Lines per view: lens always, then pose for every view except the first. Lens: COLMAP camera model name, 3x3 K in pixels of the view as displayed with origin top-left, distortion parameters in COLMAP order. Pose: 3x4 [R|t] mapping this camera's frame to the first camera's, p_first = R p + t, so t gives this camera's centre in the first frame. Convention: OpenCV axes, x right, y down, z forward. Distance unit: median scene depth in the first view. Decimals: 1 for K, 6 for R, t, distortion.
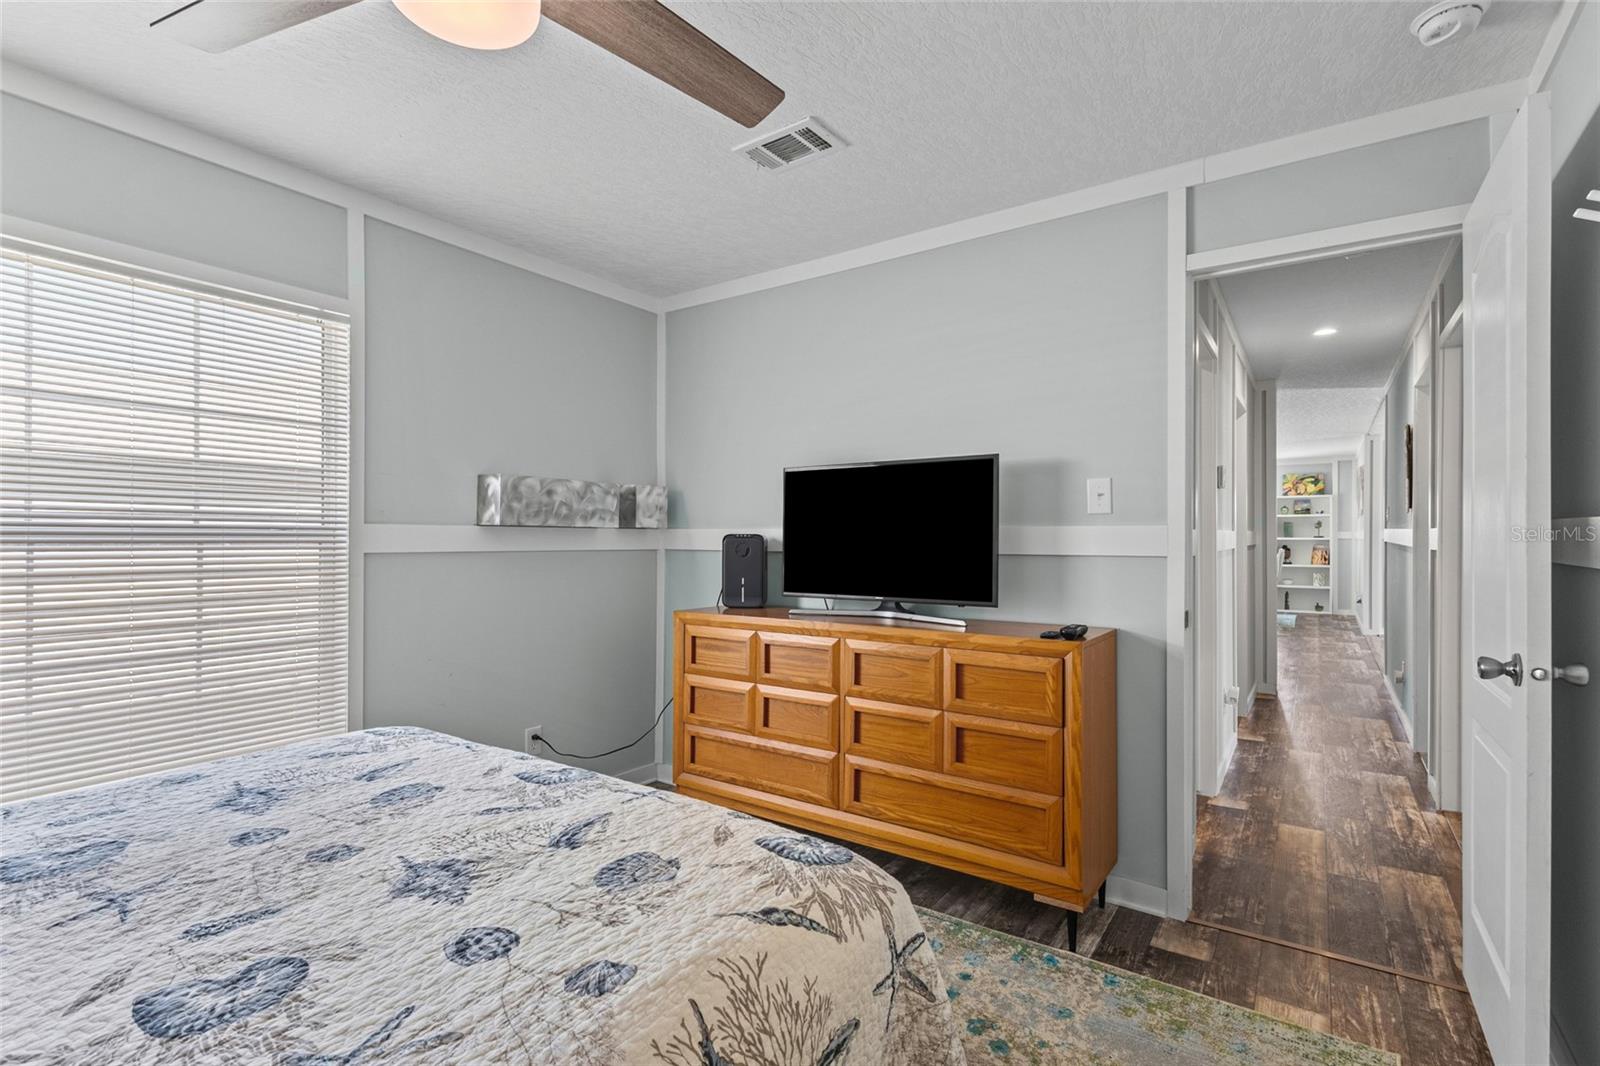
lens RADIAL K [[742.6, 0, 804.8], [0, 742.6, 512.8], [0, 0, 1]] dist [0.003346, 0.002061]
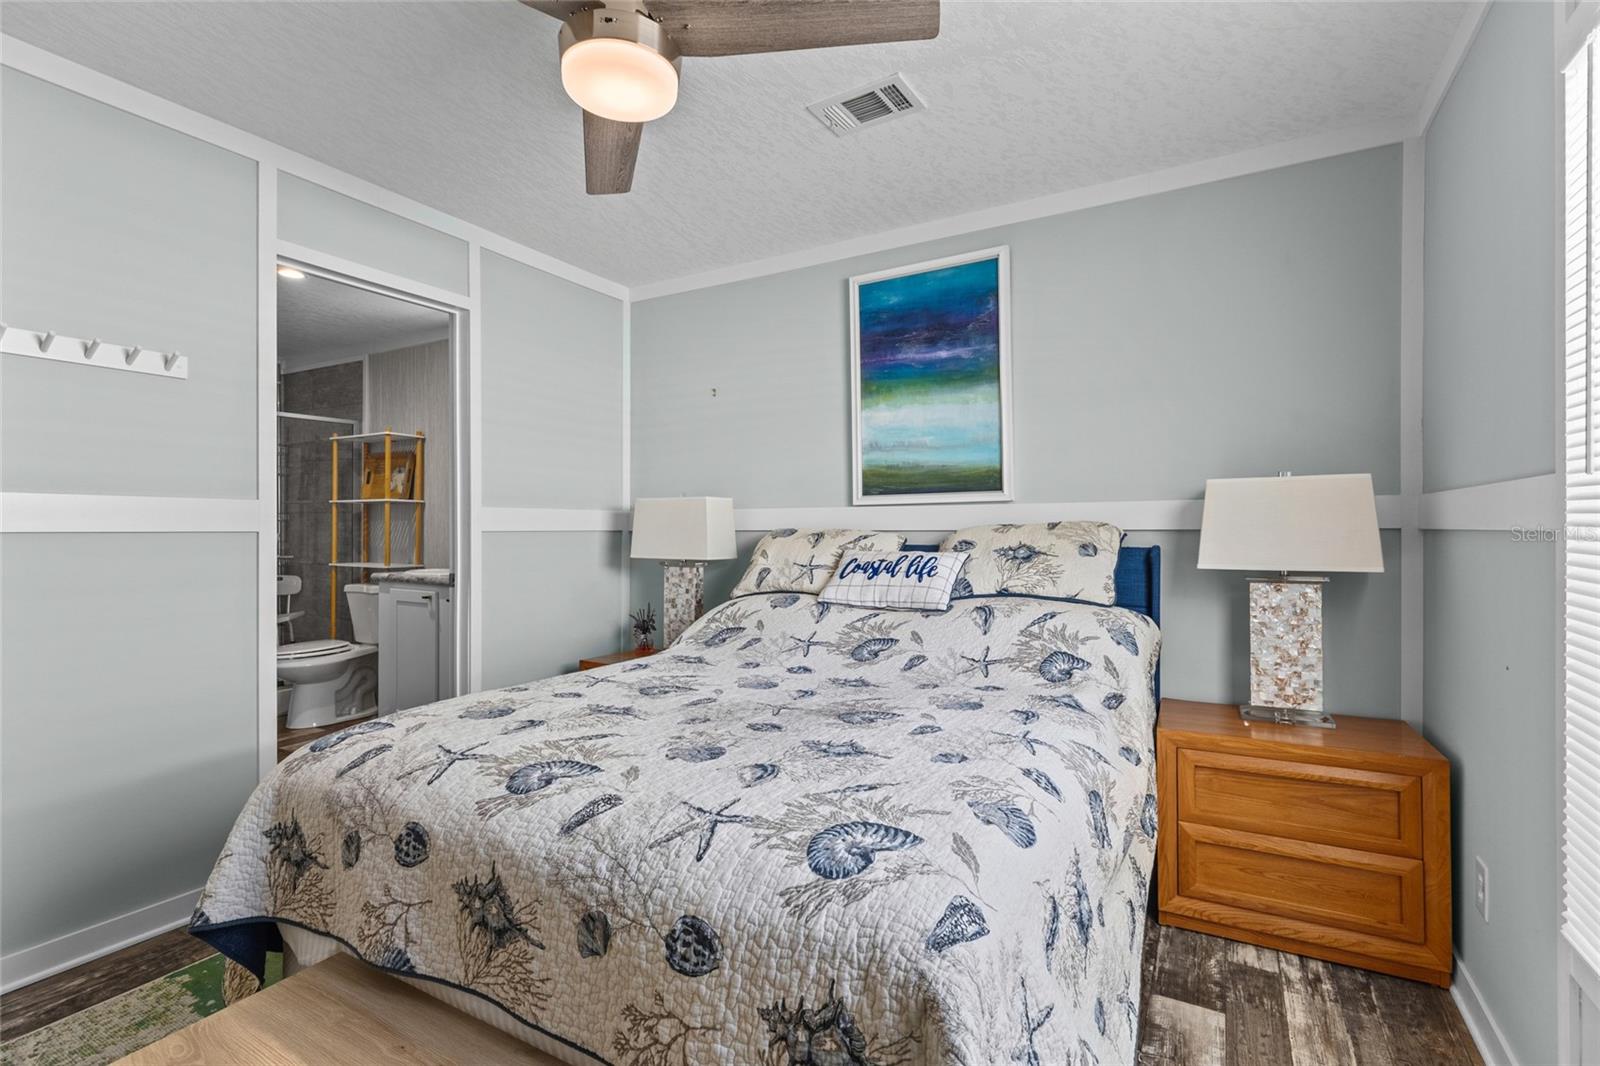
lens RADIAL K [[742.6, 0, 798.7], [0, 742.6, 528.1], [0, 0, 1]] dist [0.003346, 0.002061]
pose [[-0.996609, -0.003142, -0.082225, -0.460568], [0.000114, 0.999217, -0.039571, 0.171837], [0.082285, -0.039446, -0.995828, 3.788221]]
